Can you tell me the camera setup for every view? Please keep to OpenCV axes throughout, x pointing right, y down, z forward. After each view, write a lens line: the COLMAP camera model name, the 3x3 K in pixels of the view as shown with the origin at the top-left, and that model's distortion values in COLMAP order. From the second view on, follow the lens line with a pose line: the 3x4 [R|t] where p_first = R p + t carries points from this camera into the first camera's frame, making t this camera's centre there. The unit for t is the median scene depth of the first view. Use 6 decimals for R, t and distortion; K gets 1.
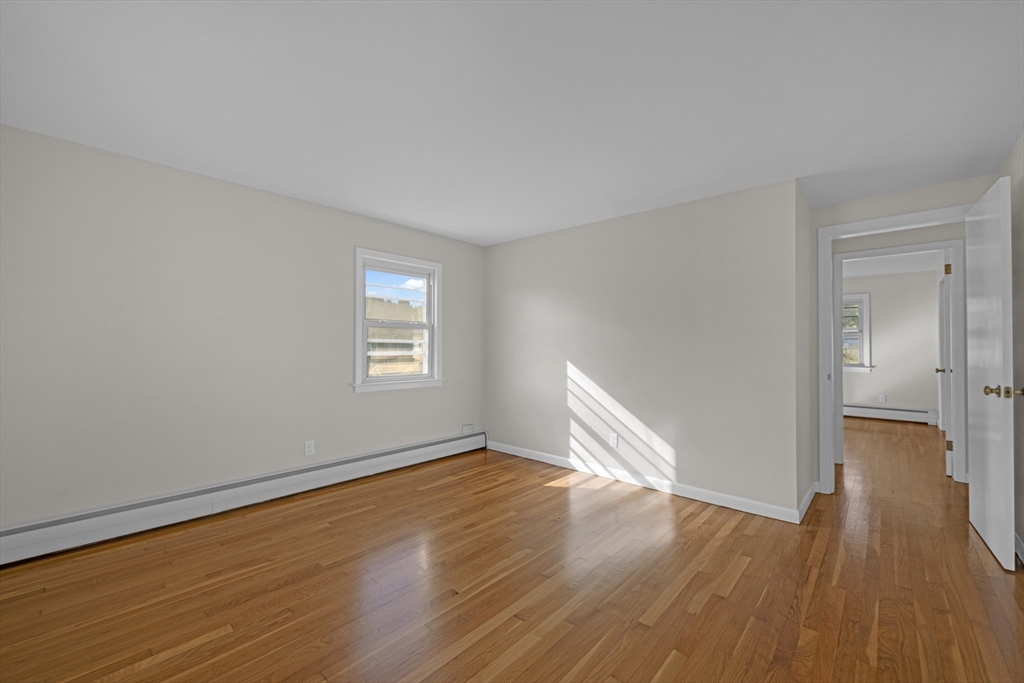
lens RADIAL K [[411.2, 0, 518.5], [0, 411.2, 343.9], [0, 0, 1]] dist [0.002260, -0.000123]
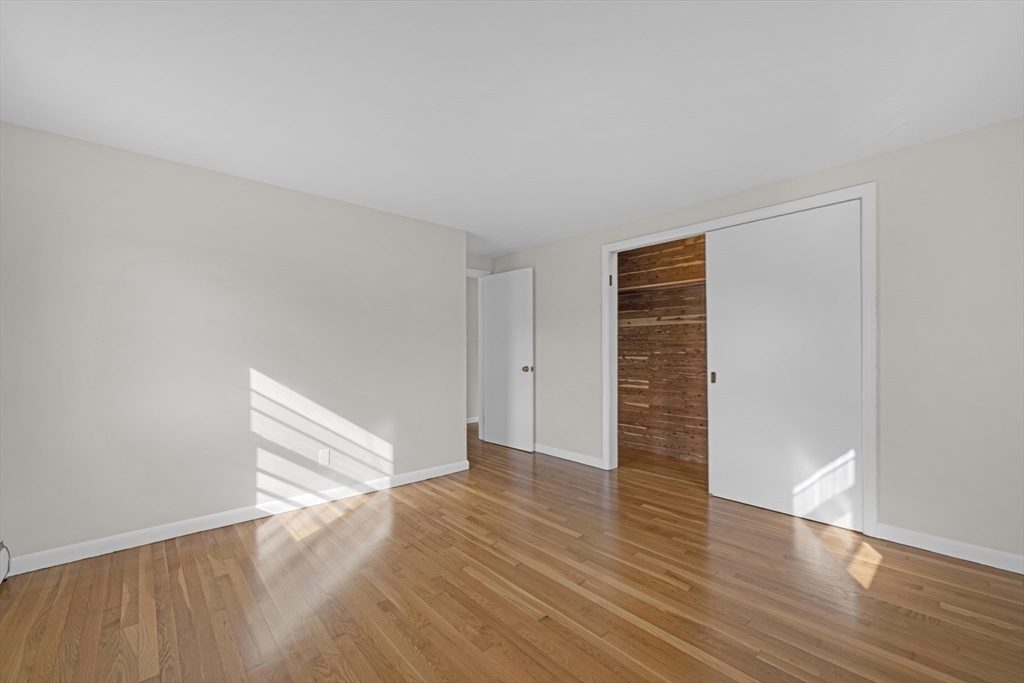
lens RADIAL K [[411.2, 0, 502.6], [0, 411.2, 339.6], [0, 0, 1]] dist [0.002260, -0.000123]
pose [[0.128022, 0.020015, 0.991569, -0.587181], [-0.008049, 0.999784, -0.019142, 0.002352], [-0.991739, -0.005530, 0.128156, 0.530546]]
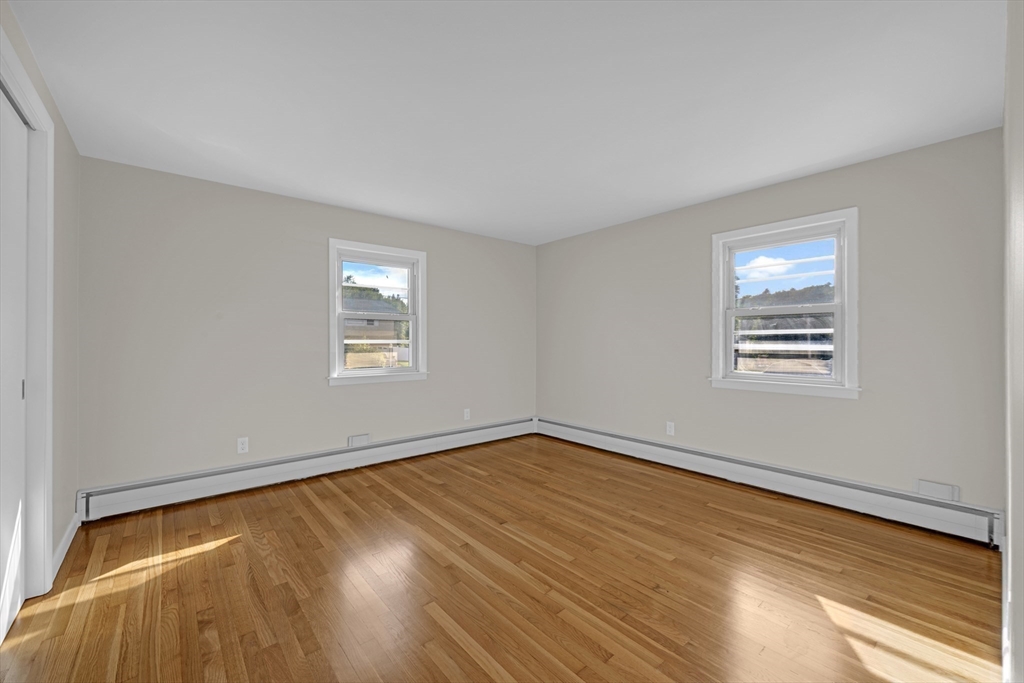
lens RADIAL K [[411.2, 0, 494.1], [0, 411.2, 339.0], [0, 0, 1]] dist [0.002260, -0.000123]
pose [[-0.177564, -0.010976, -0.984048, 0.639901], [0.014334, 0.999803, -0.013738, 0.011480], [0.984005, -0.016544, -0.177372, 0.661692]]
